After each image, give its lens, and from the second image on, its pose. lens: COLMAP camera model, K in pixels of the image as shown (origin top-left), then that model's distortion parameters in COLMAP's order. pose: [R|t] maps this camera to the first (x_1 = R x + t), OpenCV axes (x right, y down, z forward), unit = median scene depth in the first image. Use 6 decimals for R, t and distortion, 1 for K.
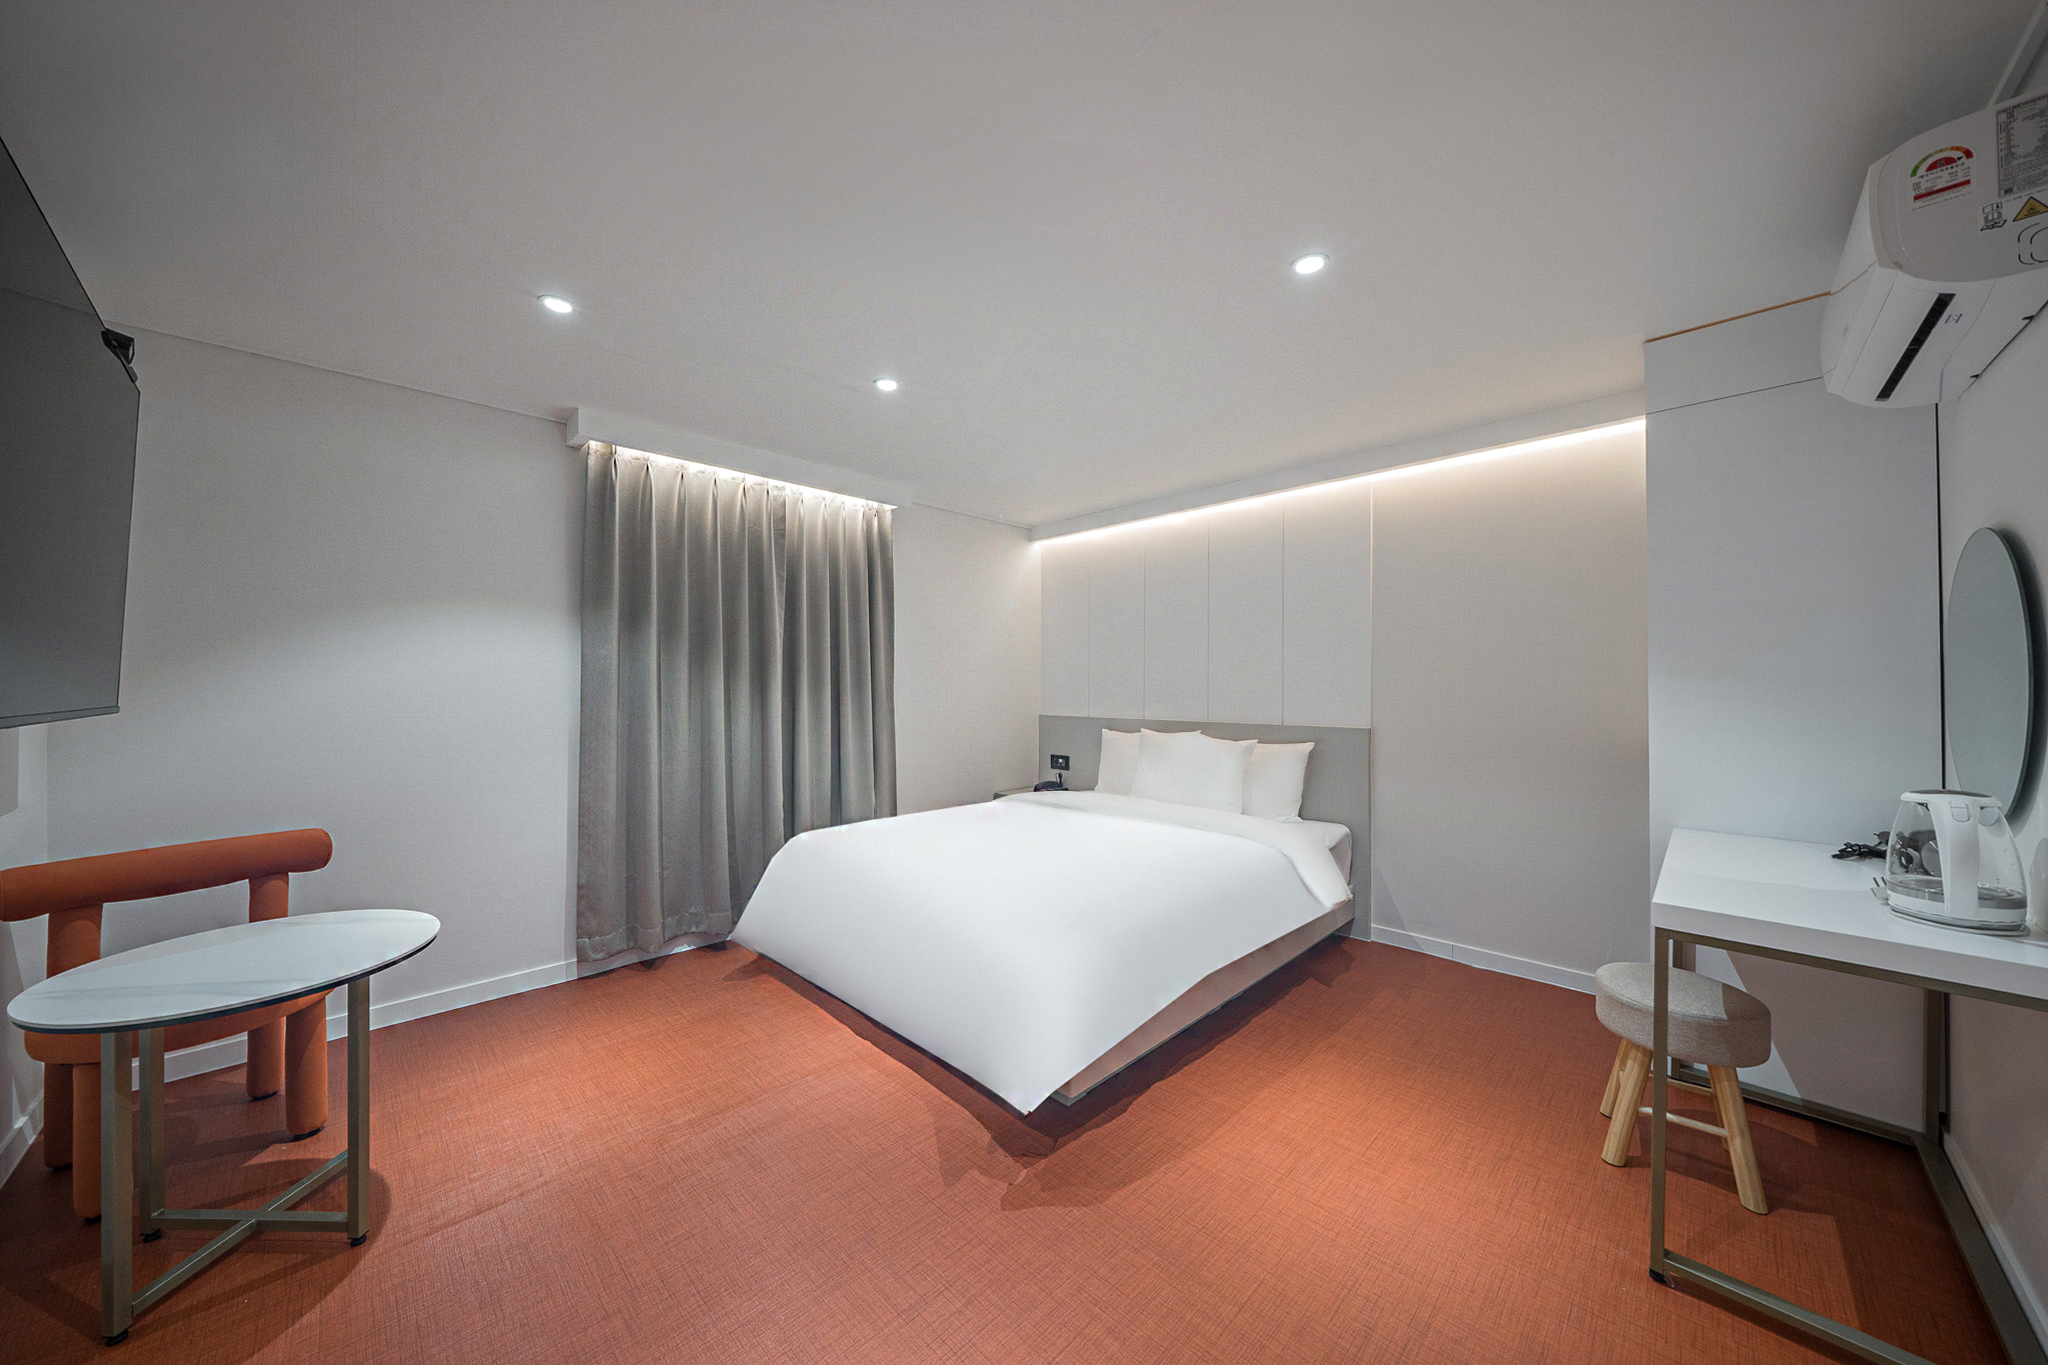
lens RADIAL K [[700.4, 0, 1024.0], [0, 700.4, 682.5], [0, 0, 1]] dist [-0.000019, -0.000004]
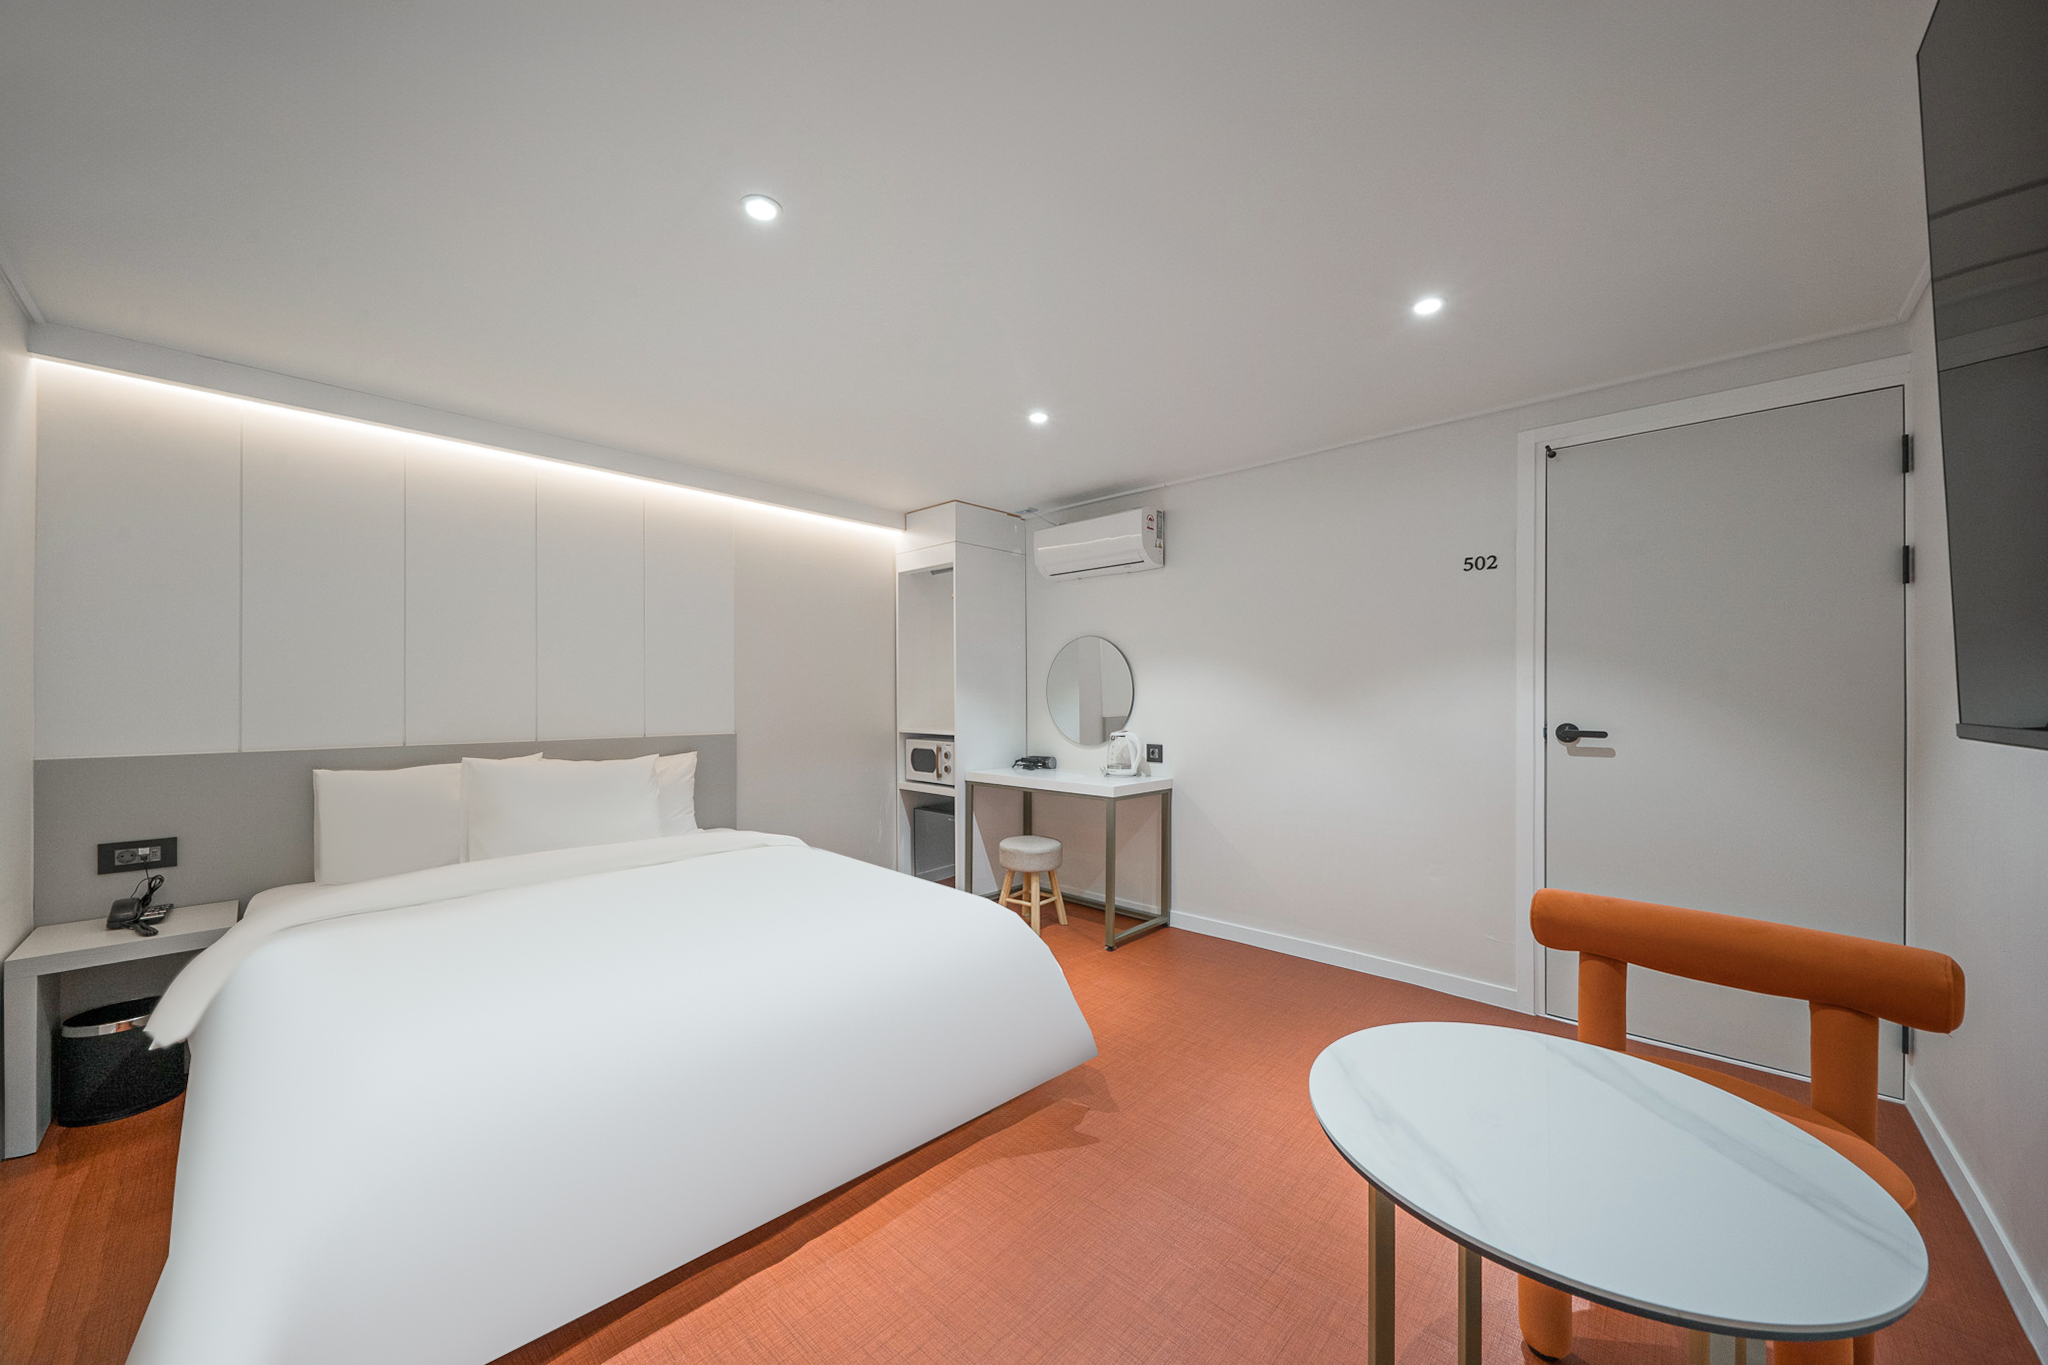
lens RADIAL K [[757.7, 0, 1015.3], [0, 757.7, 686.5], [0, 0, 1]] dist [0.000269, -0.000023]
pose [[-0.049348, 0.018346, 0.998613, -0.620703], [-0.000652, 0.999830, -0.018401, 0.012862], [-0.998781, -0.001559, -0.049328, 0.565964]]
